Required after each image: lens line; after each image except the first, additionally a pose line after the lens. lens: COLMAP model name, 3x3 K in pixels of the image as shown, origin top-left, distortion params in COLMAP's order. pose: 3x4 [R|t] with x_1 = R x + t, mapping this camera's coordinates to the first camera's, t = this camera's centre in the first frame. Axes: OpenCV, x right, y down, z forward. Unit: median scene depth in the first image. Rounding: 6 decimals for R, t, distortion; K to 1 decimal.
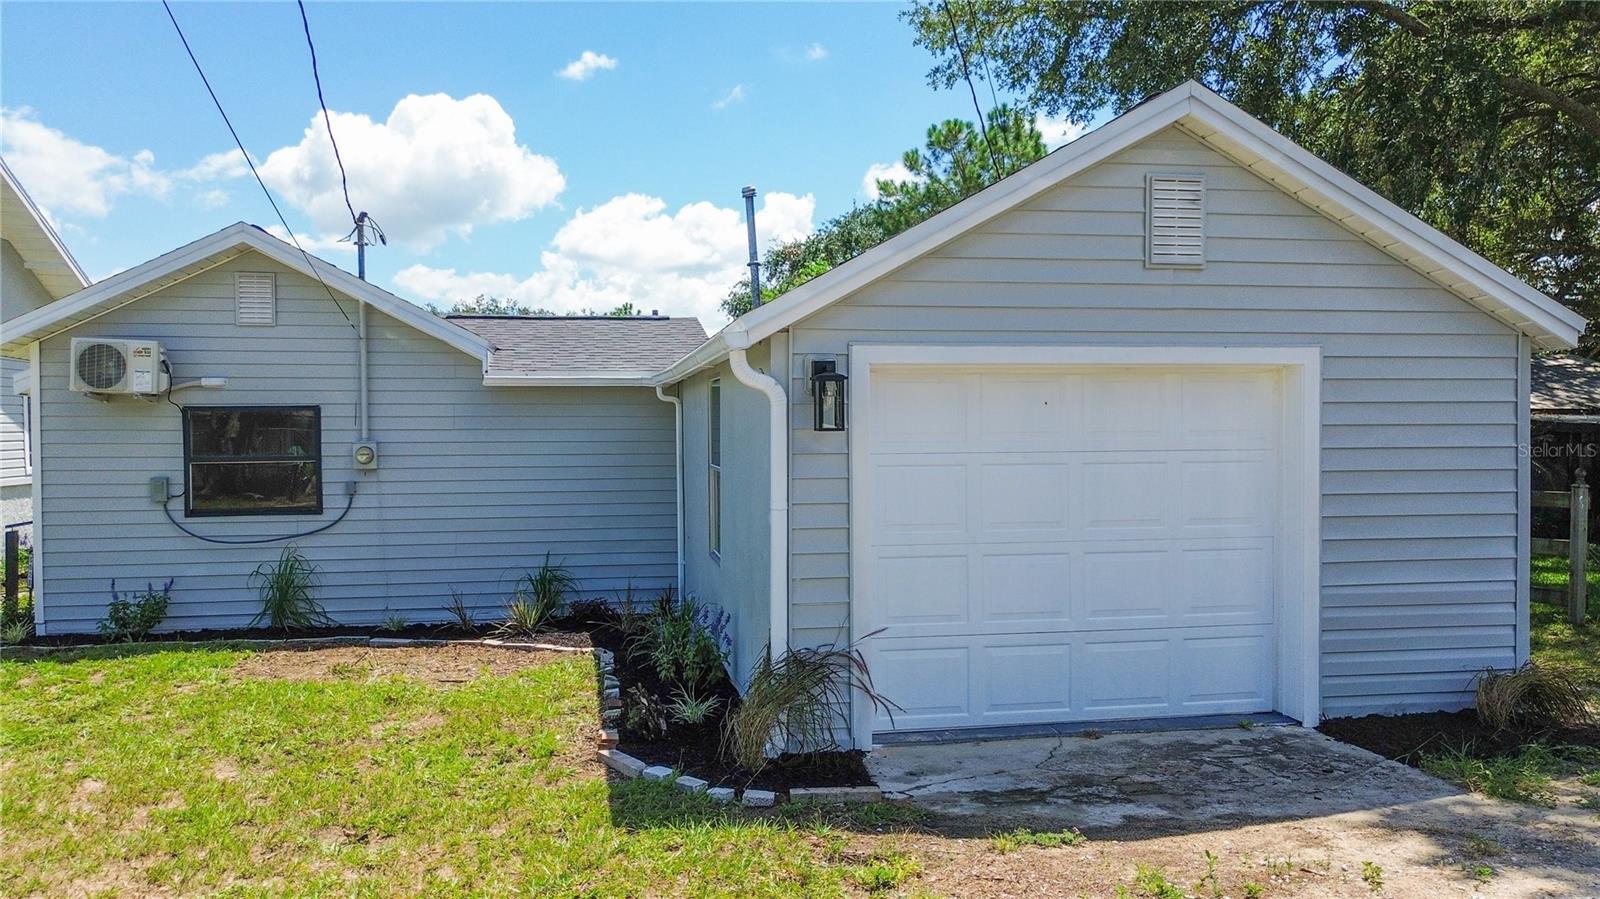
lens RADIAL K [[1127.4, 0, 800.0], [0, 1127.4, 449.5], [0, 0, 1]] dist [0.004826, 0.001905]
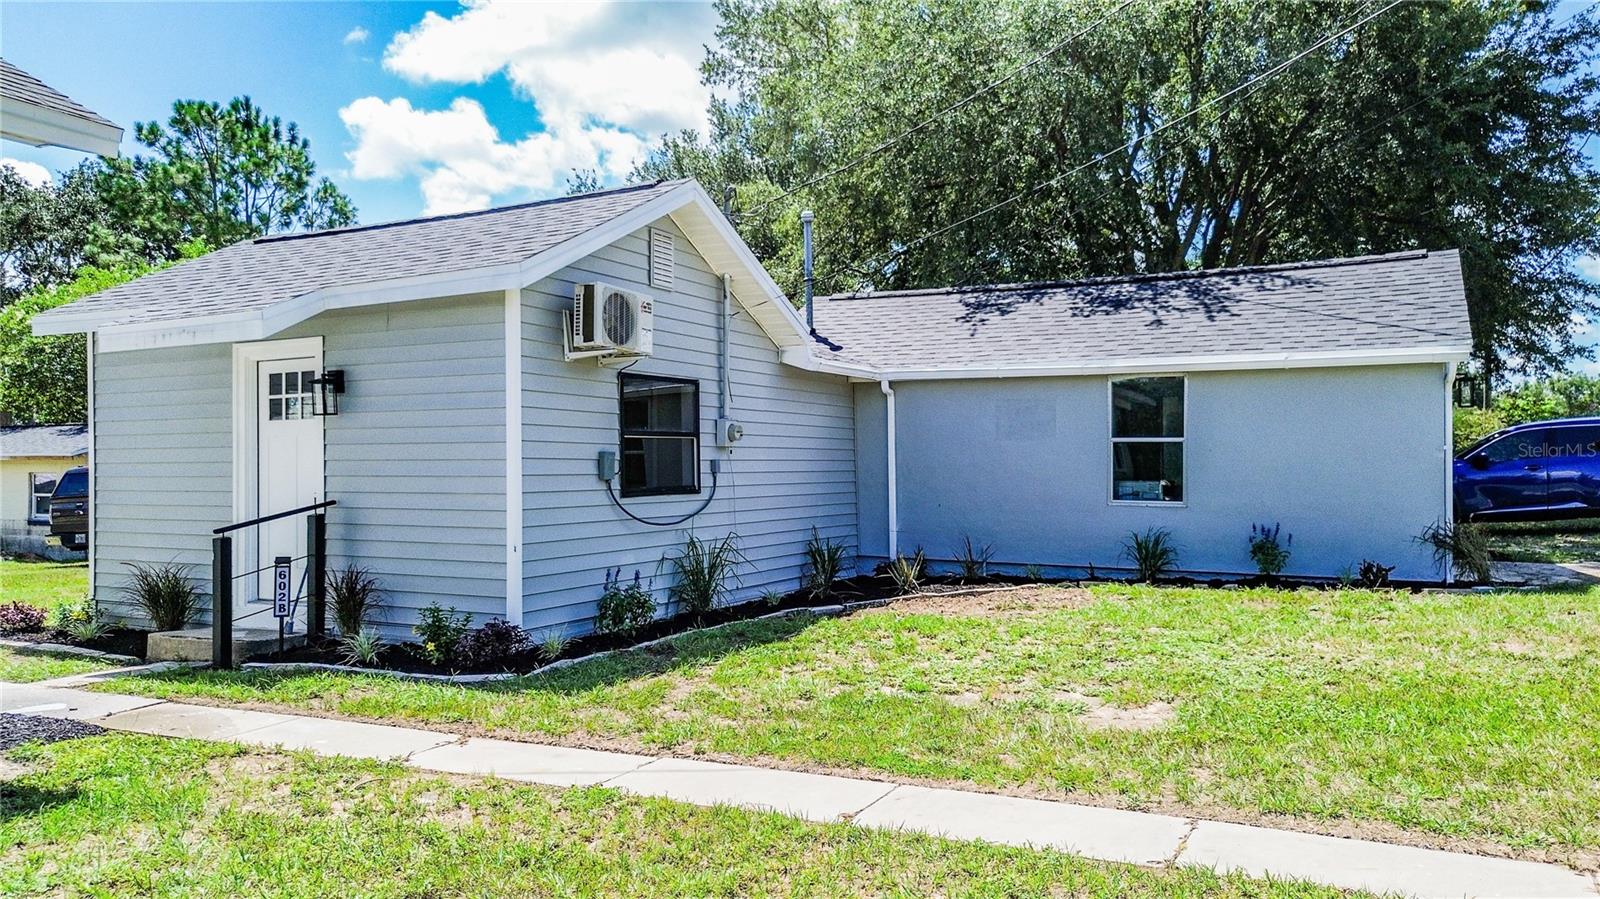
lens RADIAL K [[1127.4, 0, 800.0], [0, 1127.4, 449.5], [0, 0, 1]] dist [0.004826, 0.001905]
pose [[0.592728, 0.012904, 0.805299, -1.164517], [0.012626, 0.999600, -0.025311, 0.046317], [-0.805304, 0.025171, 0.592328, 0.364059]]
